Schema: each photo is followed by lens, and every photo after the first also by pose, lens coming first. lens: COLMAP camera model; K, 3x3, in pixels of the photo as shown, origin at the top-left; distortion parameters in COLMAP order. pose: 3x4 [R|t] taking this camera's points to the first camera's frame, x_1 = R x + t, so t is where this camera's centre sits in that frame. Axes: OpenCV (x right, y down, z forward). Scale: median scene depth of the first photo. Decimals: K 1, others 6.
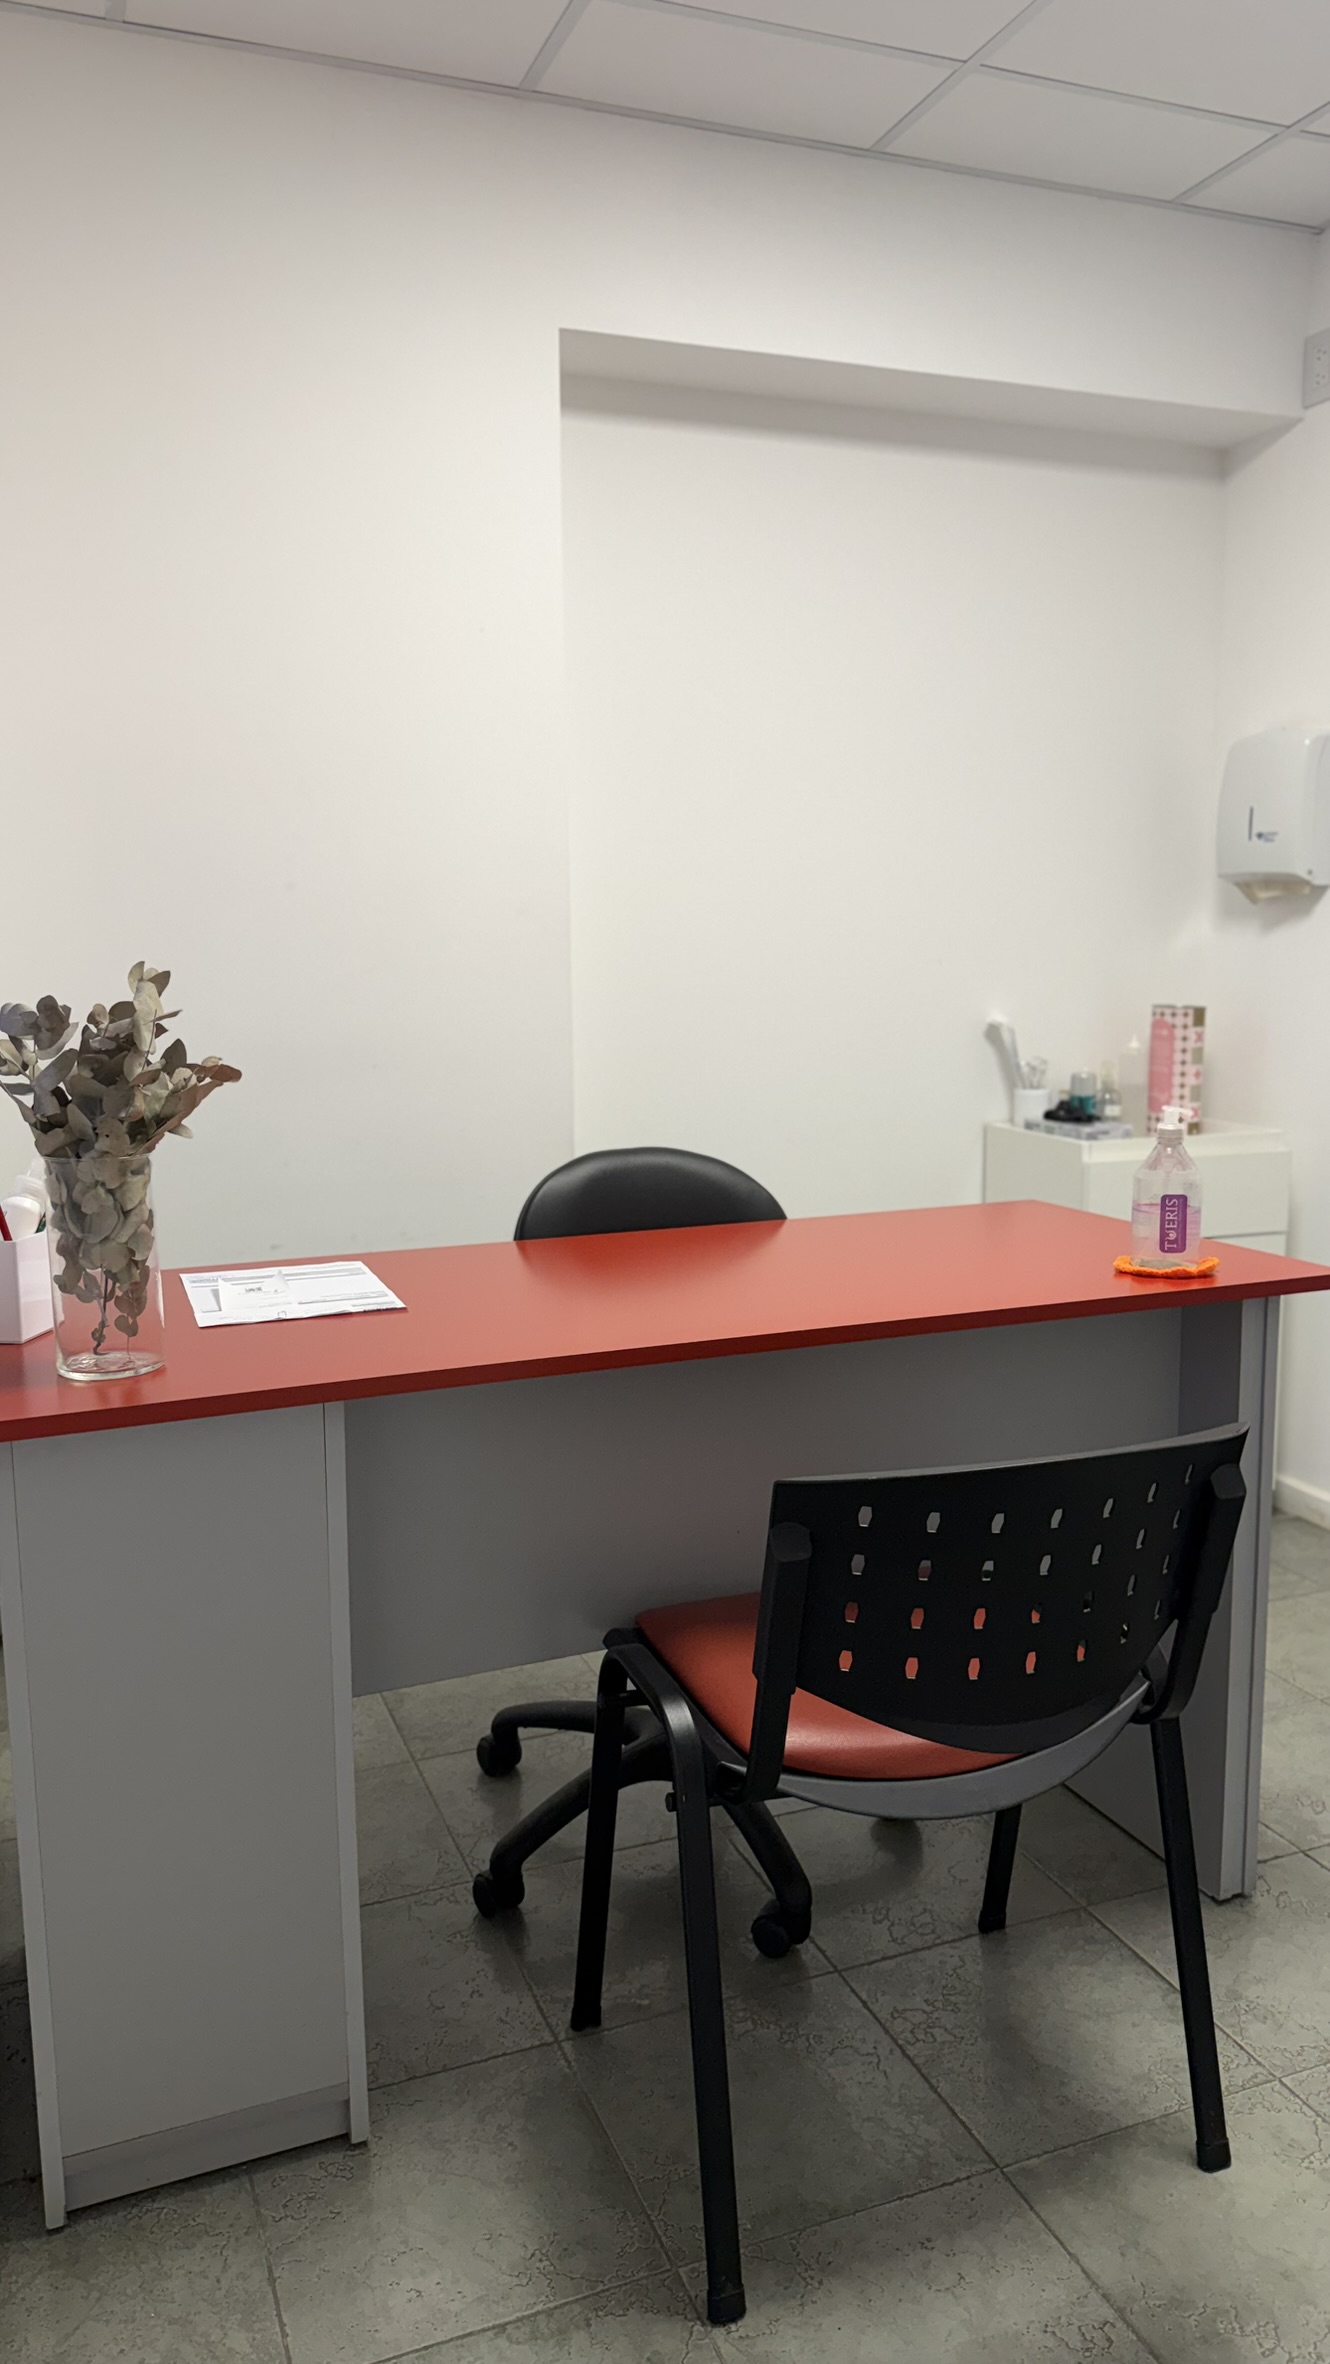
lens RADIAL K [[1740.0, 0, 665.0], [0, 1740.0, 1182.0], [0, 0, 1]] dist [0.072629, -0.053279]
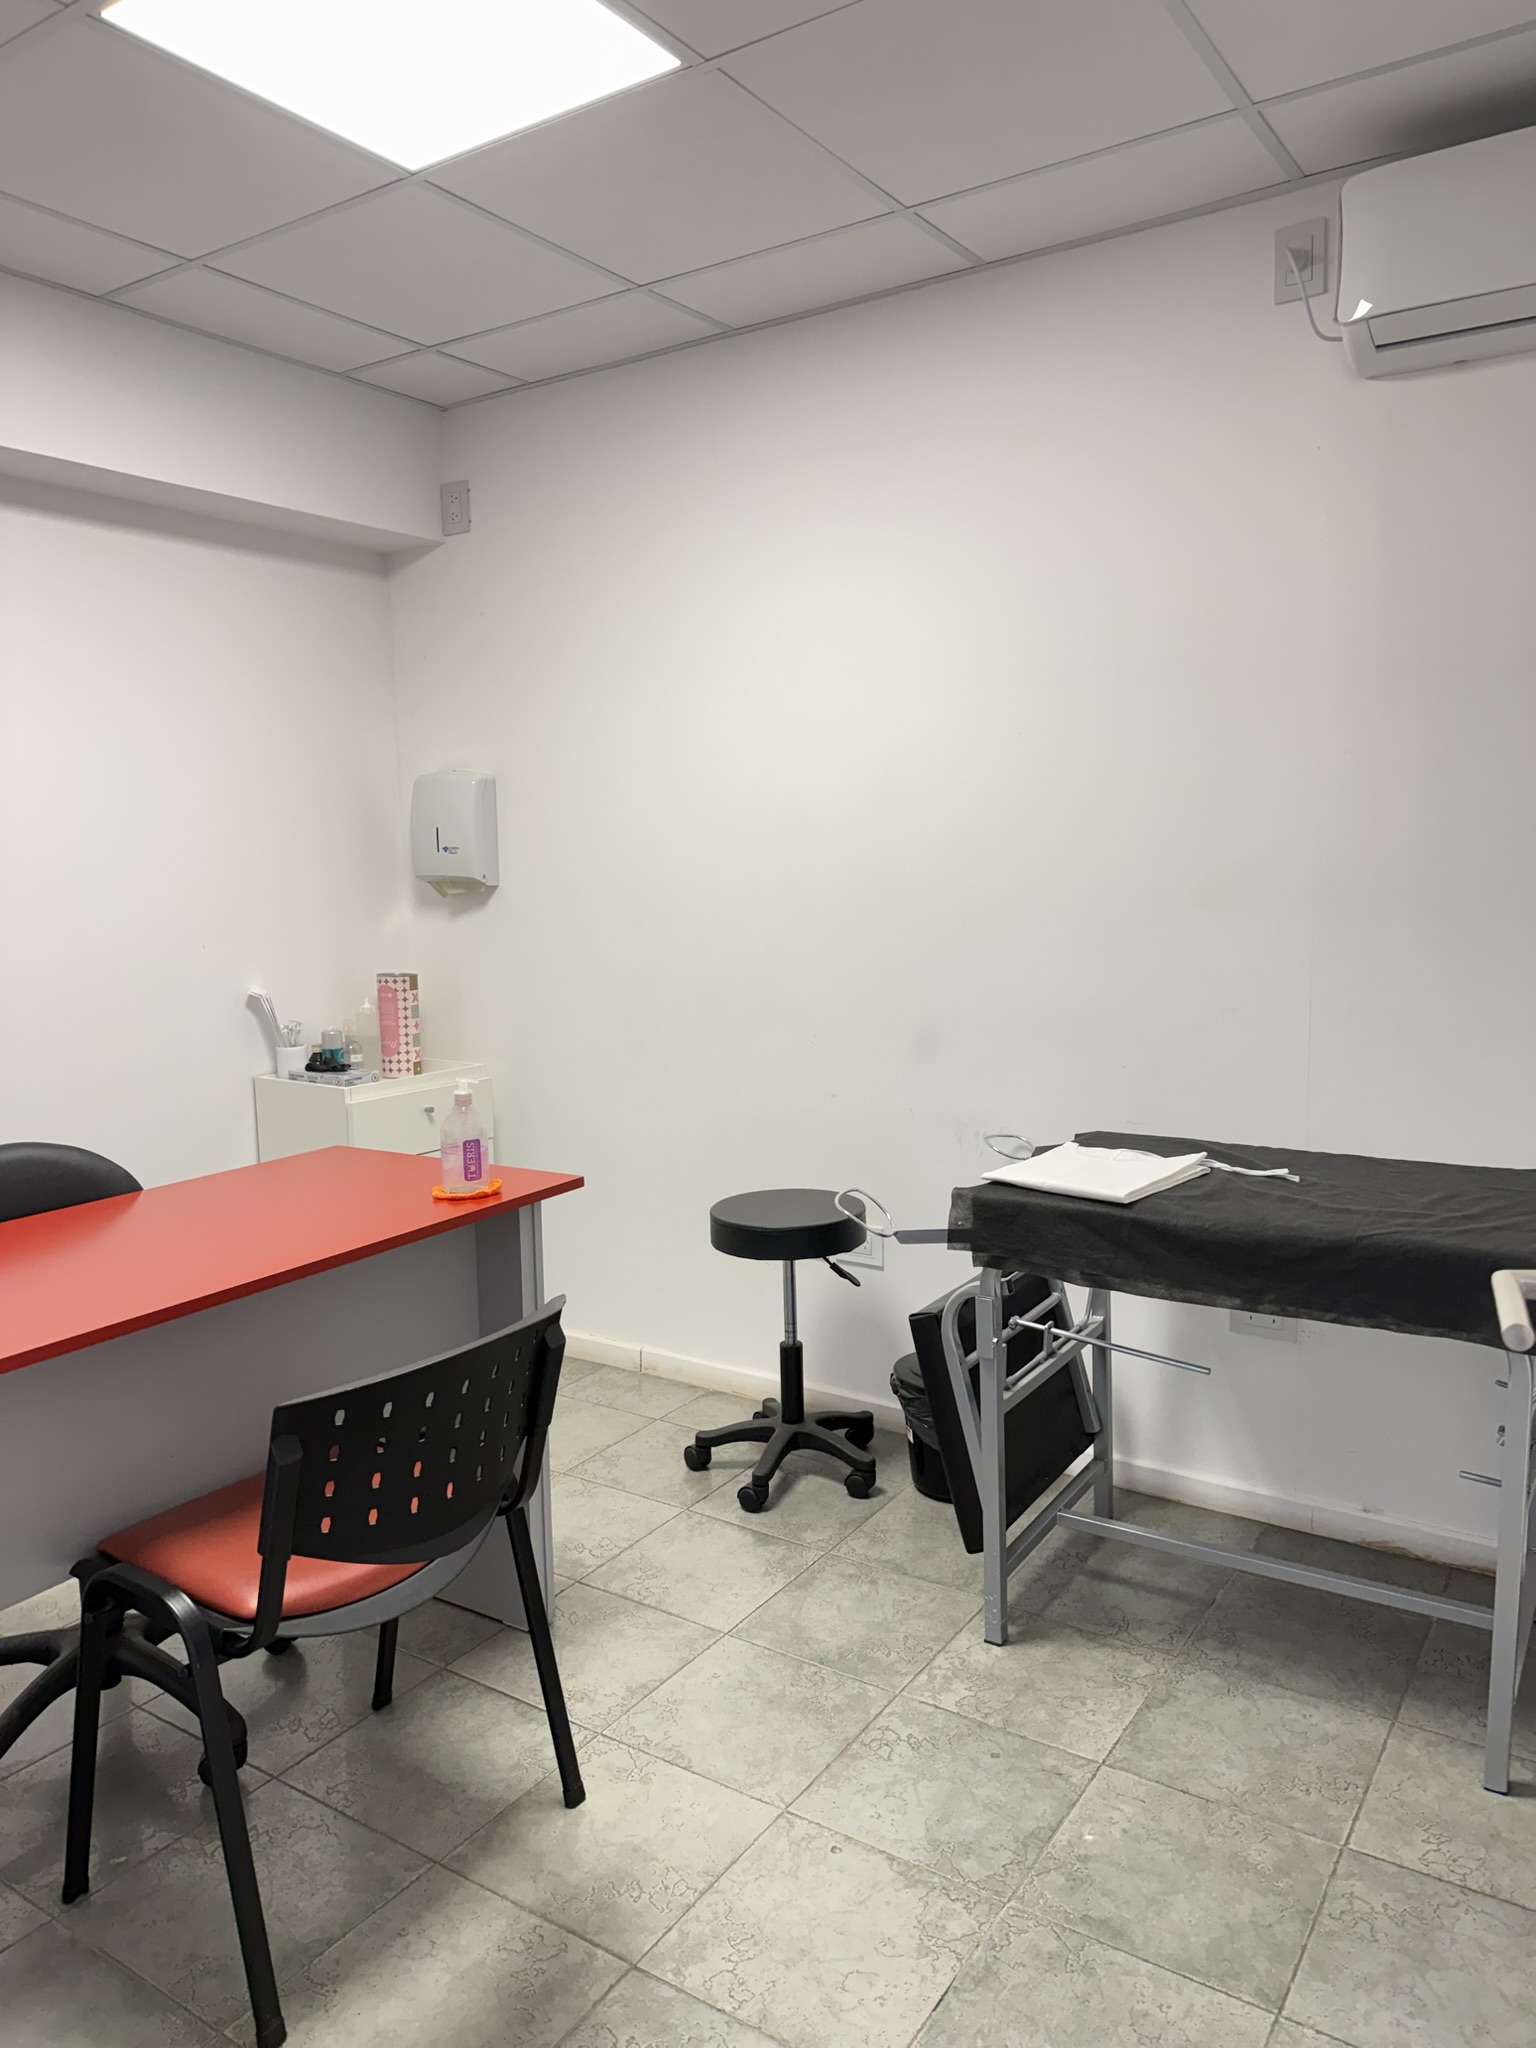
lens RADIAL K [[1491.0, 0, 768.0], [0, 1491.0, 1024.0], [0, 0, 1]] dist [0.077431, -0.029062]
pose [[0.829578, -0.068947, 0.554119, -0.173044], [0.086209, 0.996264, -0.005104, -0.058817], [-0.551697, 0.052004, 0.832422, -0.143030]]
